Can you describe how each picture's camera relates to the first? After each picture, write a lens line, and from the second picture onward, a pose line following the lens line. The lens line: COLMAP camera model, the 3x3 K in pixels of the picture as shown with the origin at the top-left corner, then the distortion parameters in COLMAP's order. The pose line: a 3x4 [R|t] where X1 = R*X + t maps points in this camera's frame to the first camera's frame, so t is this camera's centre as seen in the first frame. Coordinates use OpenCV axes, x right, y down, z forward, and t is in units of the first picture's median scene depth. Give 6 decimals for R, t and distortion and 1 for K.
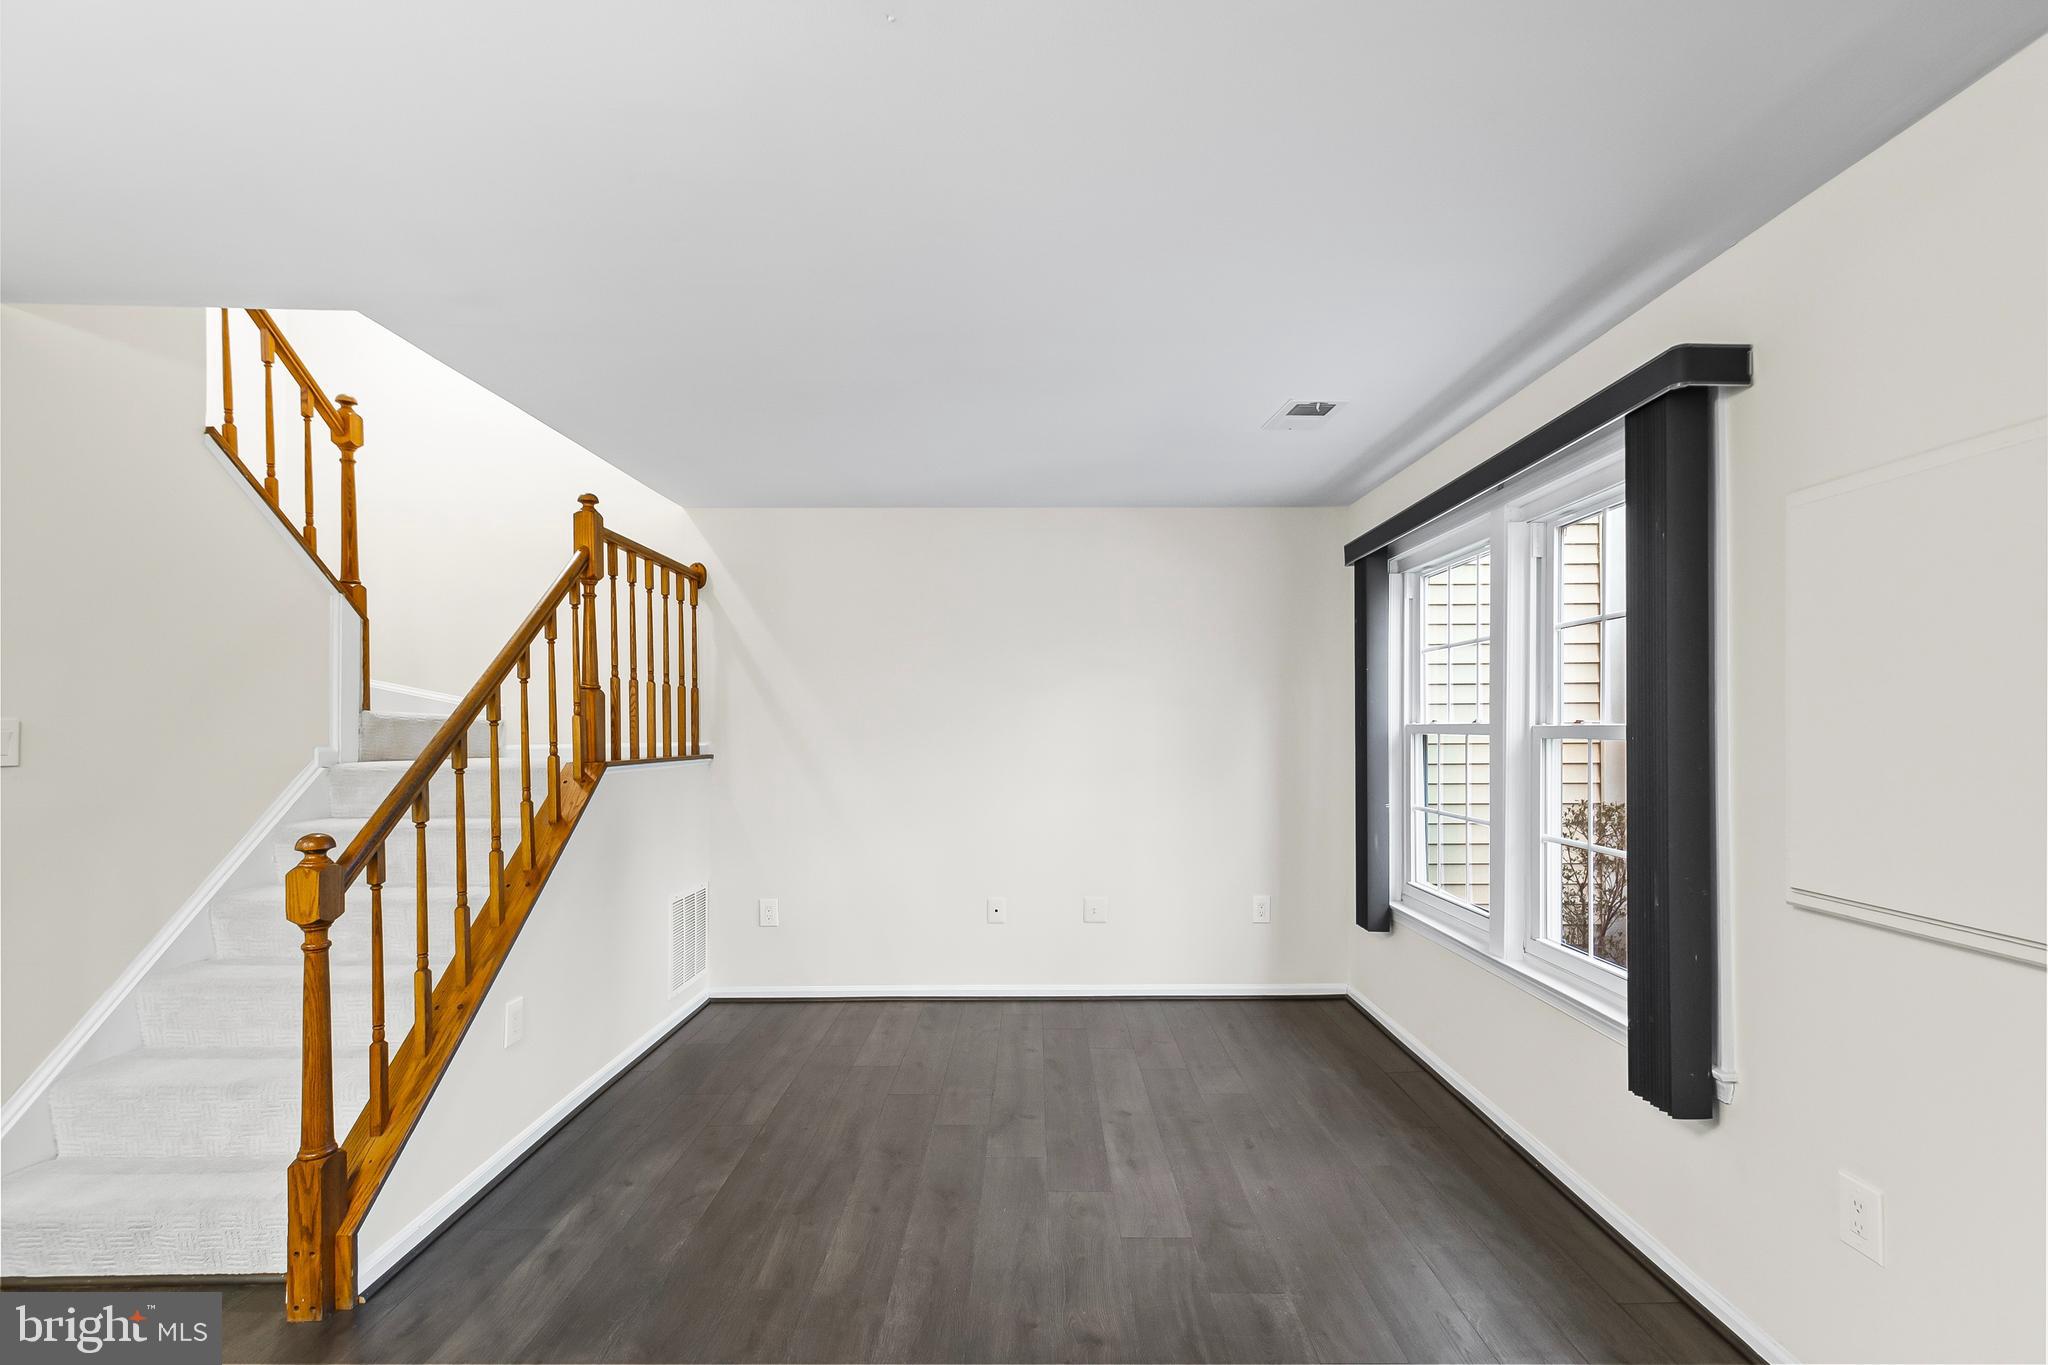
lens RADIAL K [[883.6, 0, 1040.2], [0, 883.6, 713.1], [0, 0, 1]] dist [0.001986, -0.000173]
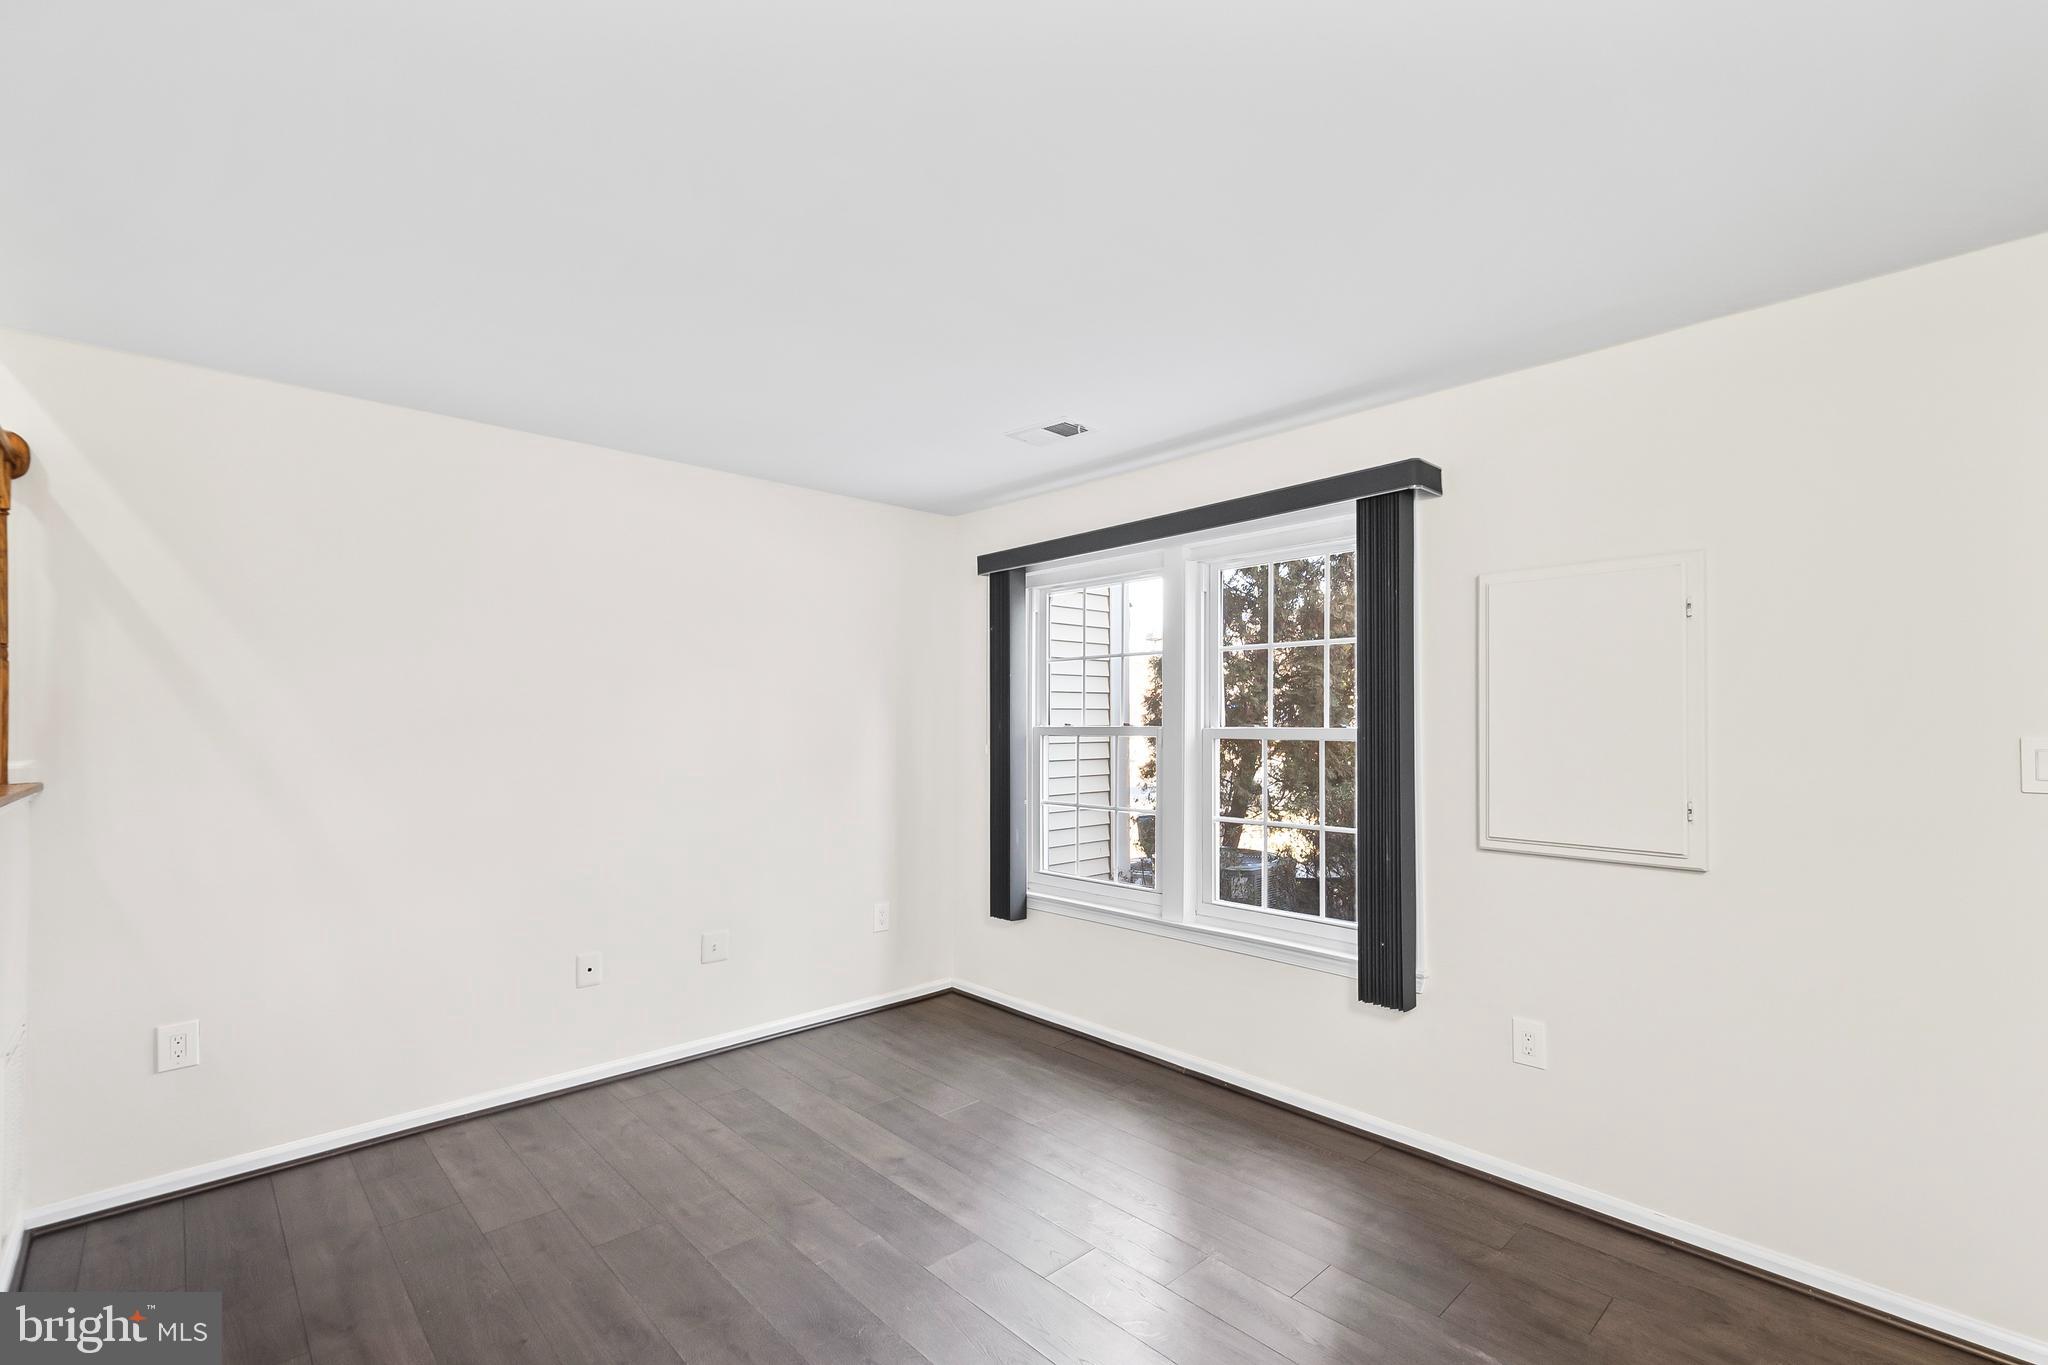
lens RADIAL K [[890.1, 0, 1042.2], [0, 890.1, 716.6], [0, 0, 1]] dist [0.002405, -0.000450]
pose [[0.725863, 0.005983, 0.687813, -0.345471], [-0.009175, 0.999957, 0.000985, -0.001811], [-0.687778, -0.007026, 0.725887, 0.196216]]
